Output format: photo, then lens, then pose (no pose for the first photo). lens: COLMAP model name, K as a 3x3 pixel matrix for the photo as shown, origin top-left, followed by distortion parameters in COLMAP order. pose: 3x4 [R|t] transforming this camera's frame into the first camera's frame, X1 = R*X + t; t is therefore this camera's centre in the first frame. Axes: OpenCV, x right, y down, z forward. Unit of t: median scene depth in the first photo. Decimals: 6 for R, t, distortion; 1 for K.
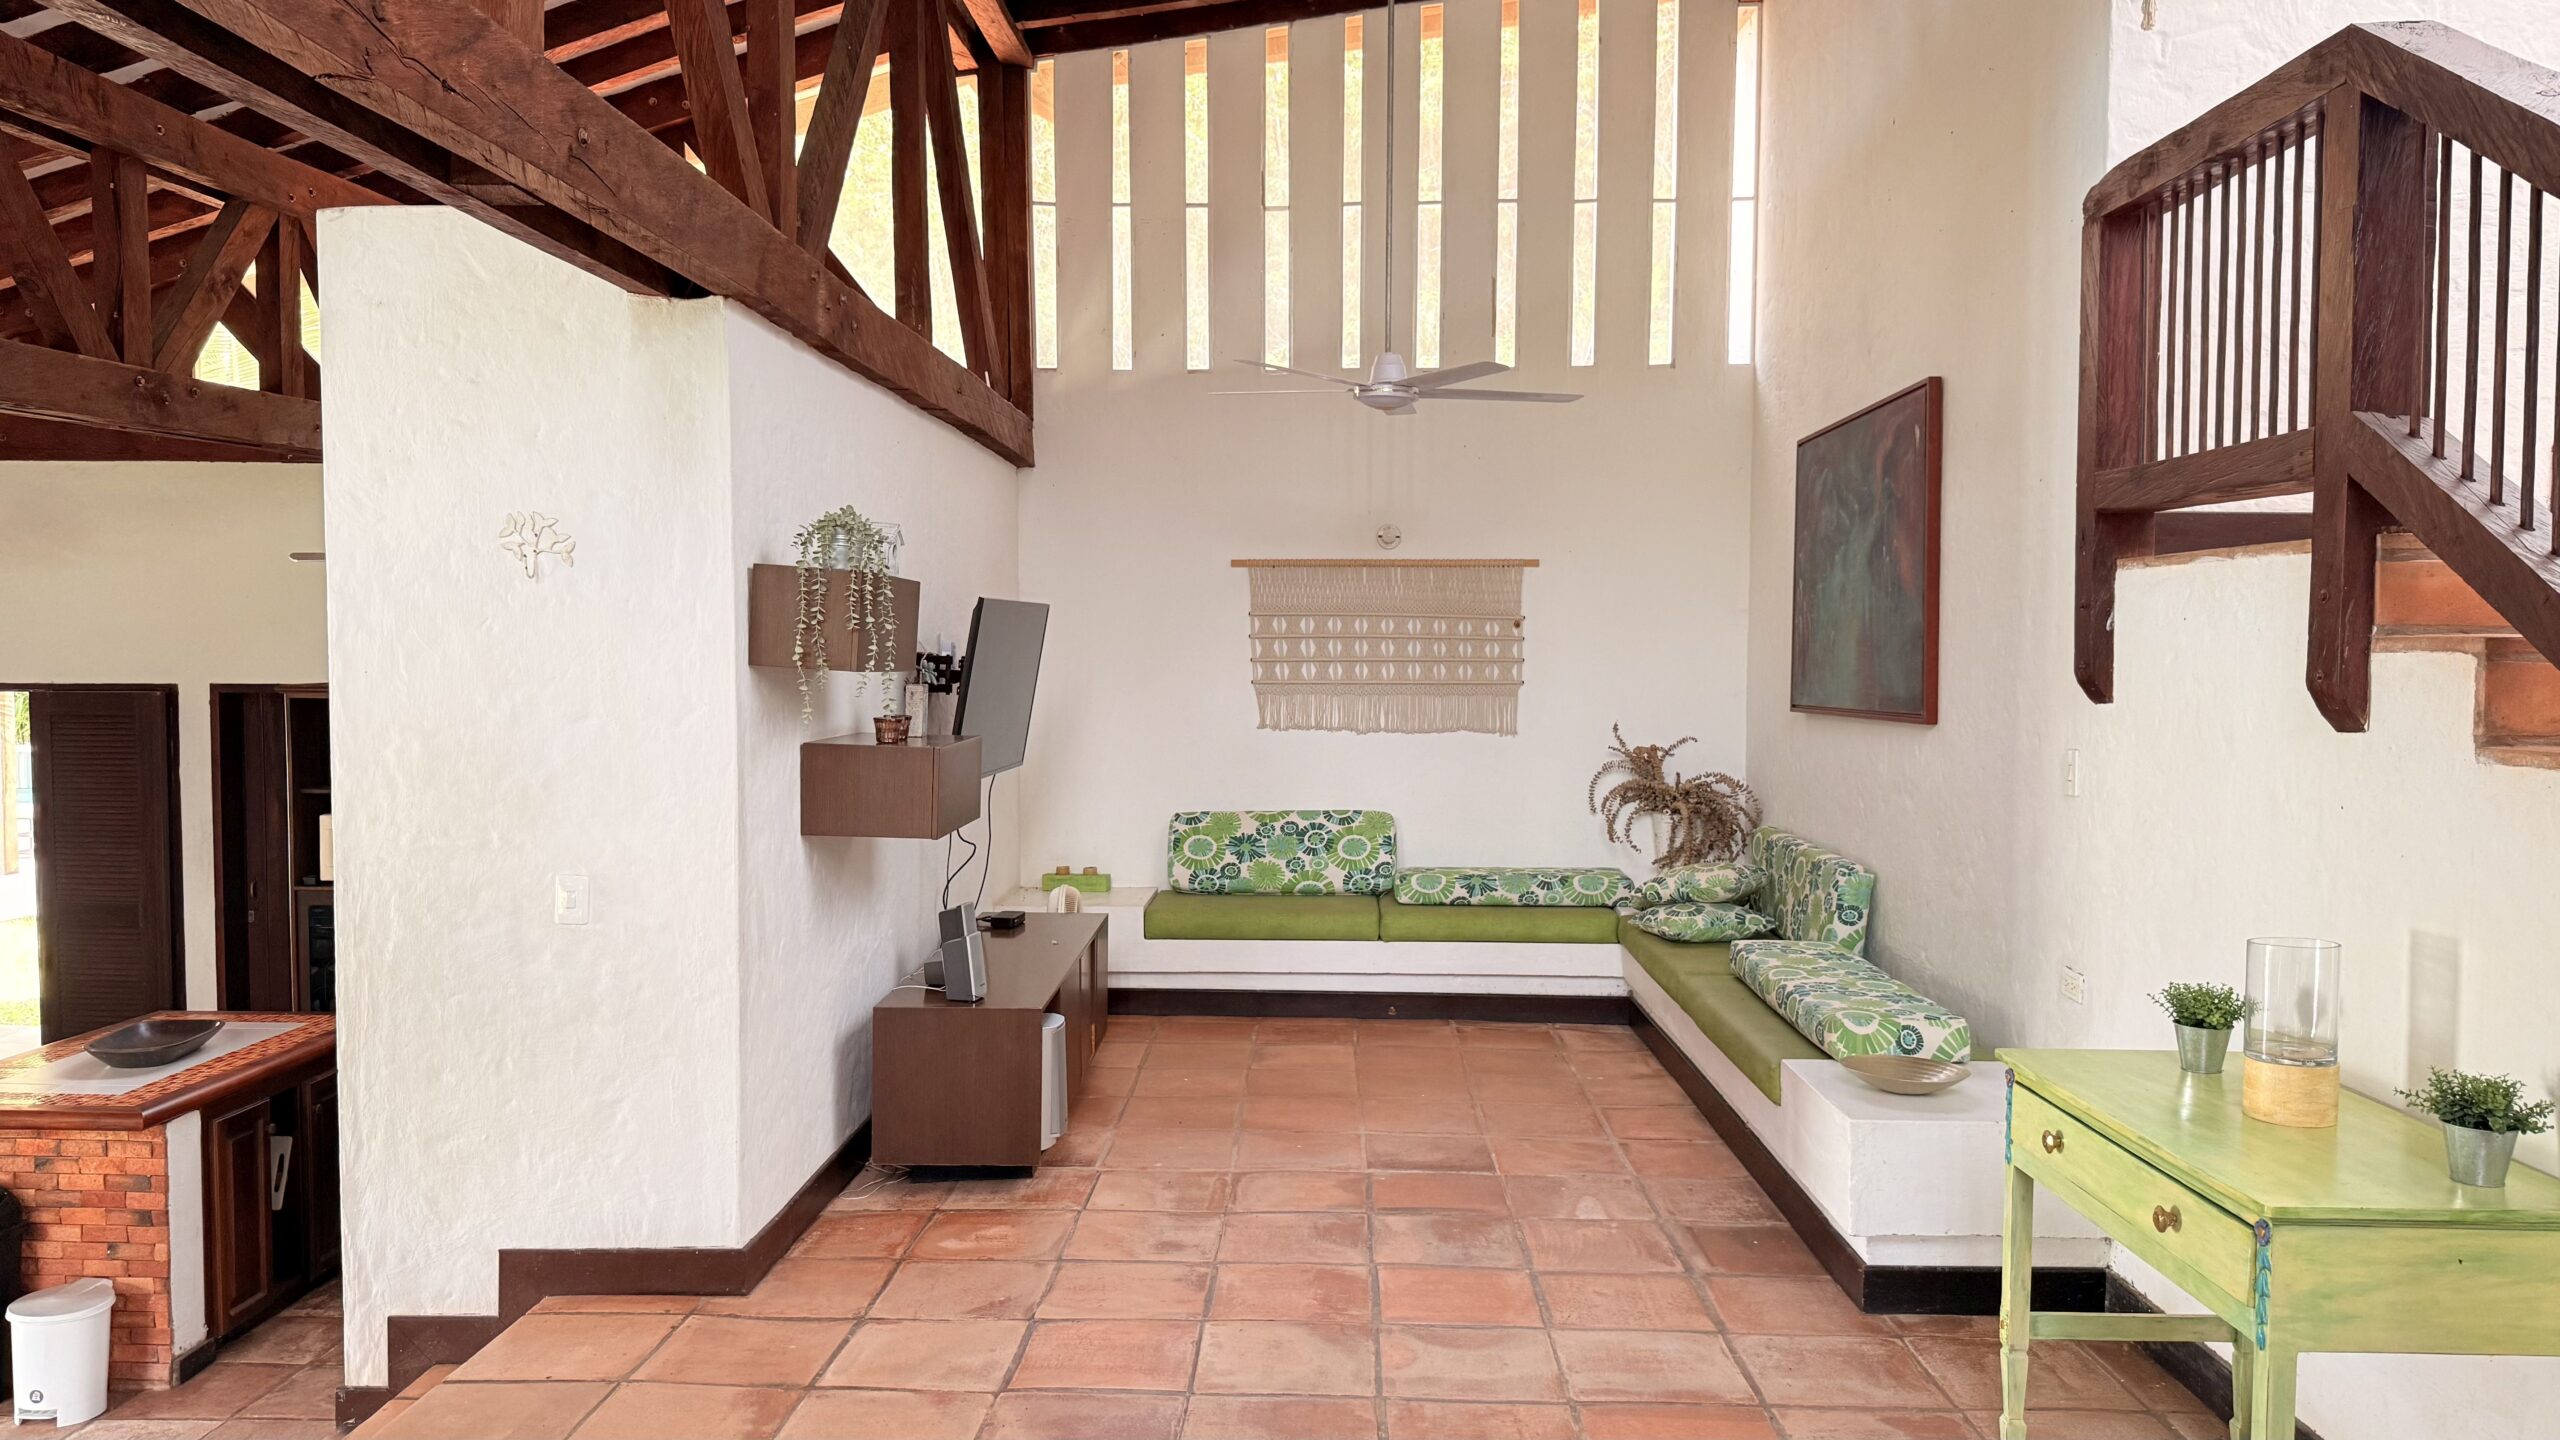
lens RADIAL K [[1791.4, 0, 1286.2], [0, 1791.4, 699.1], [0, 0, 1]] dist [0.055423, -0.071537]
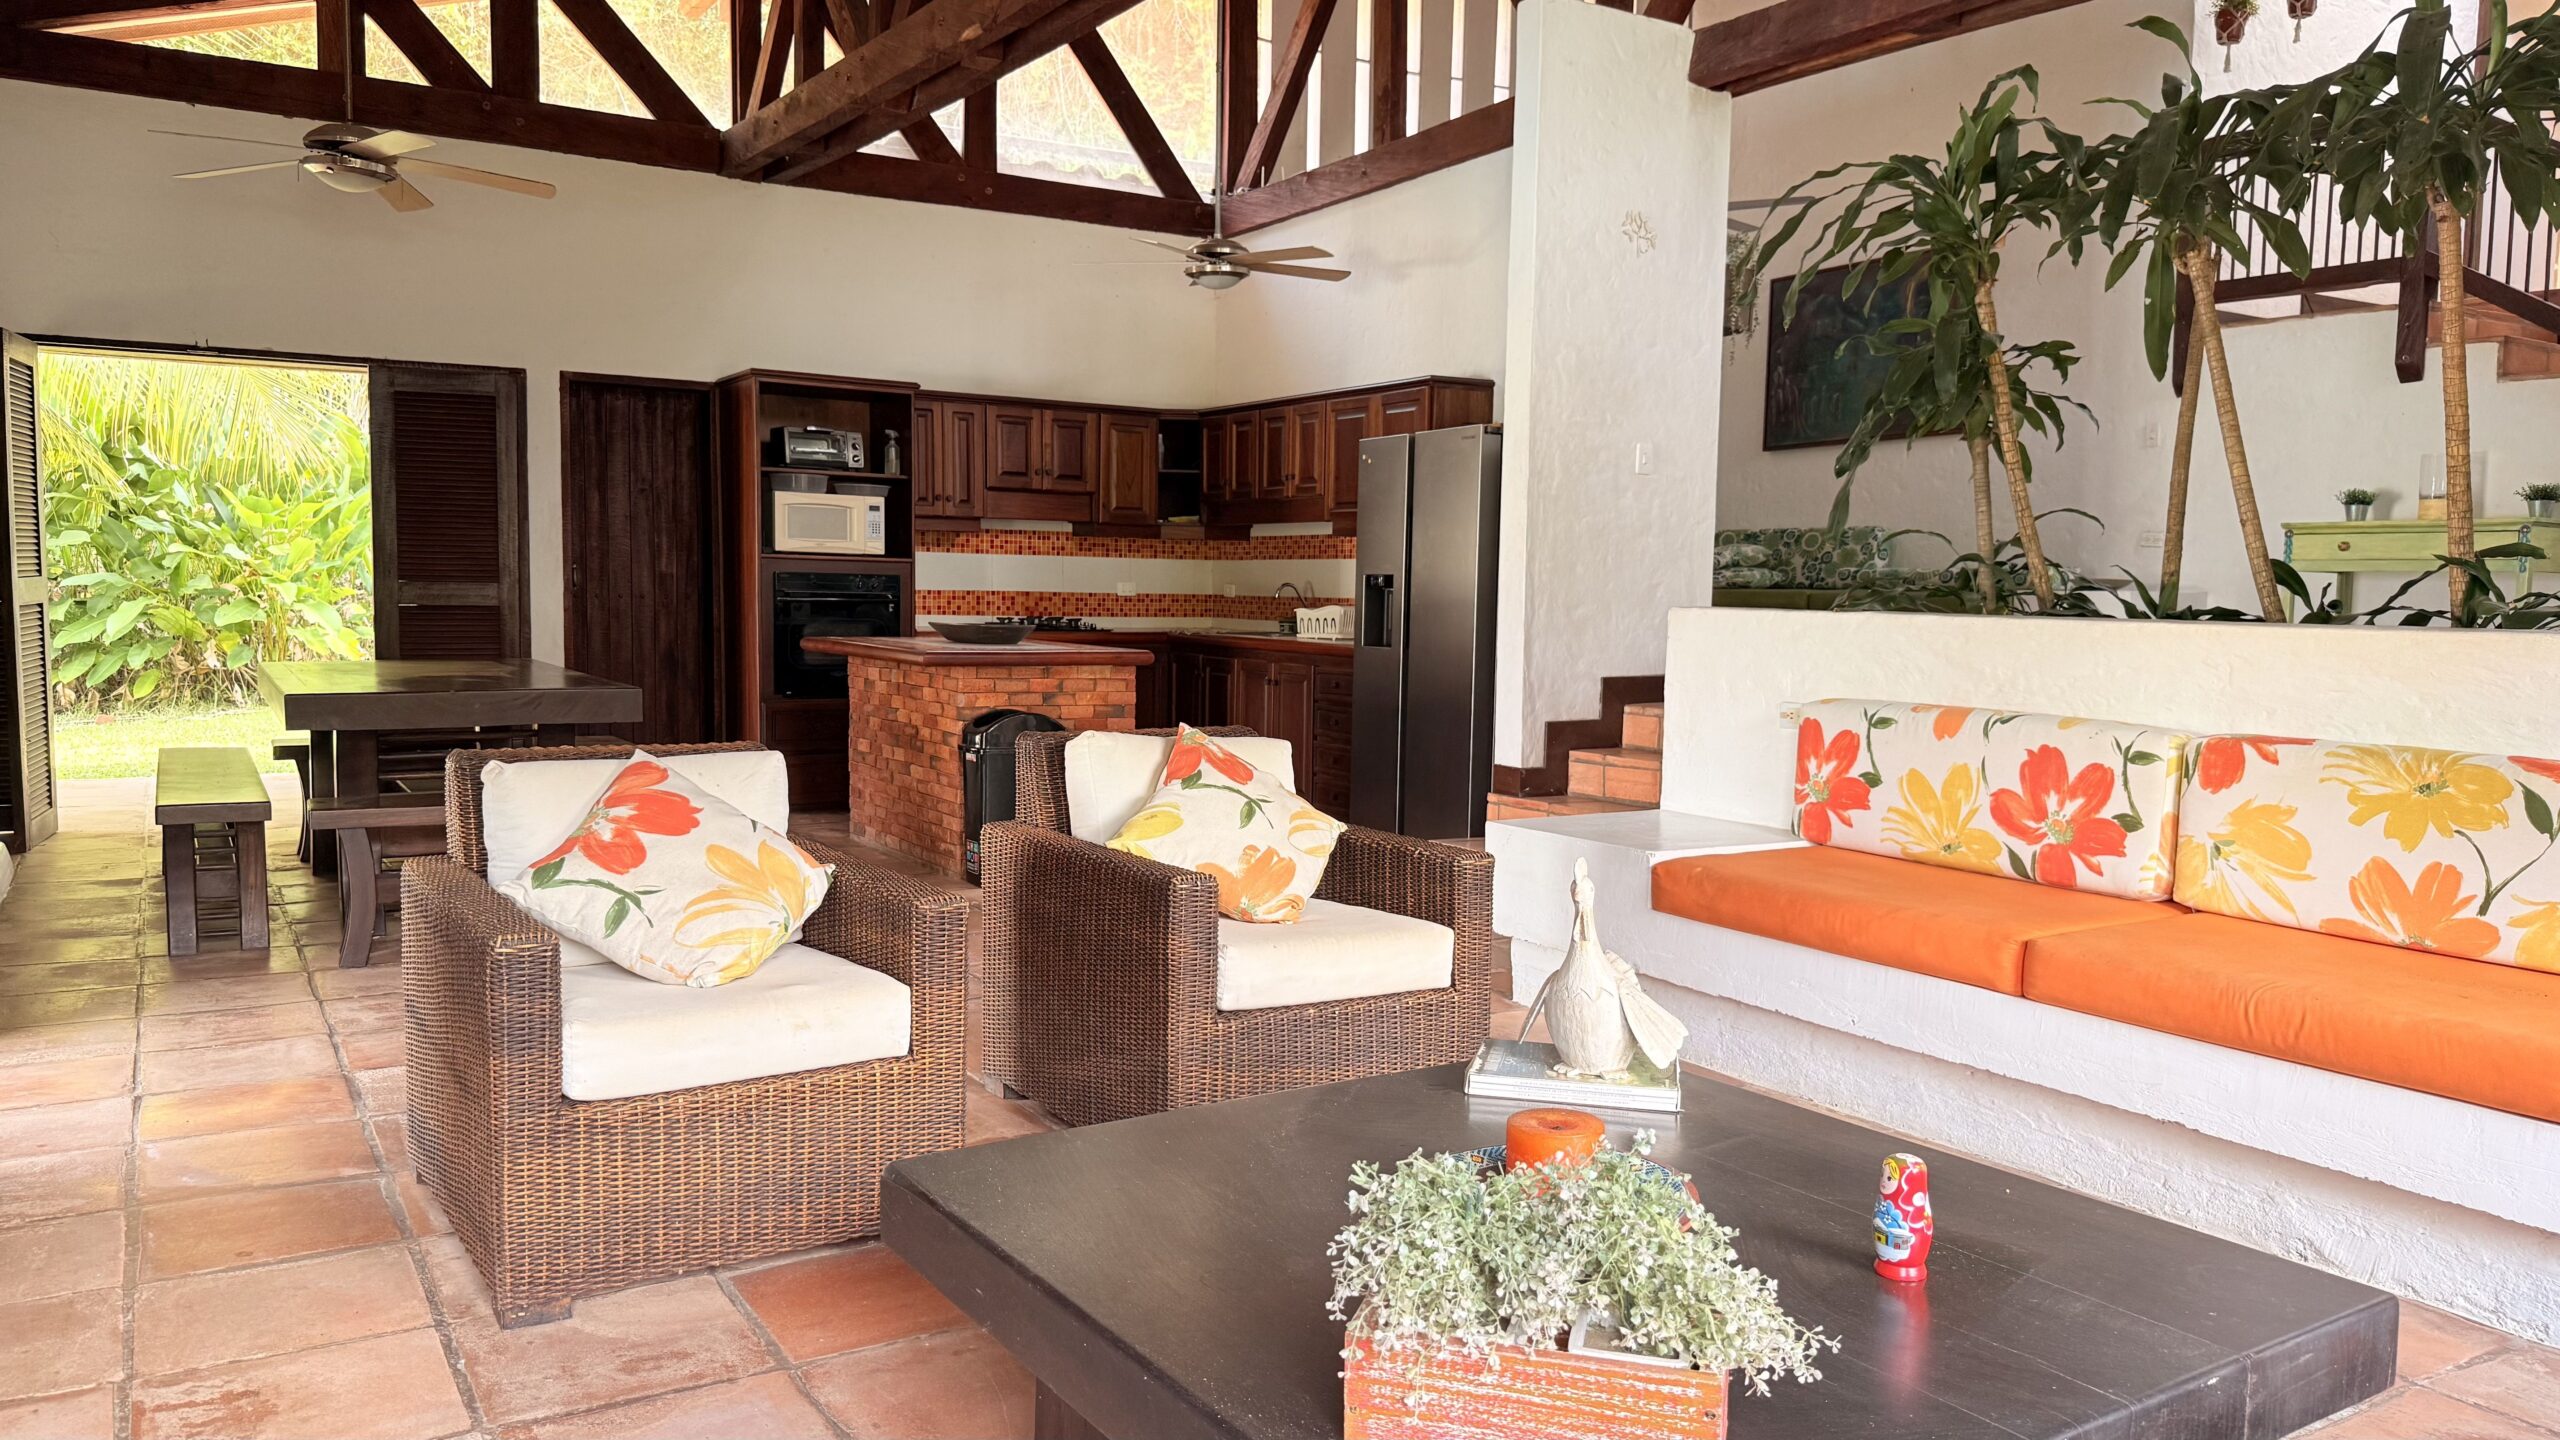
lens RADIAL K [[1791.4, 0, 1307.6], [0, 1791.4, 706.3], [0, 0, 1]] dist [0.055423, -0.071537]
pose [[0.833531, -0.029048, 0.551708, -1.024863], [0.002555, 0.998809, 0.048728, 0.168275], [-0.552467, -0.039207, 0.832612, -0.123594]]
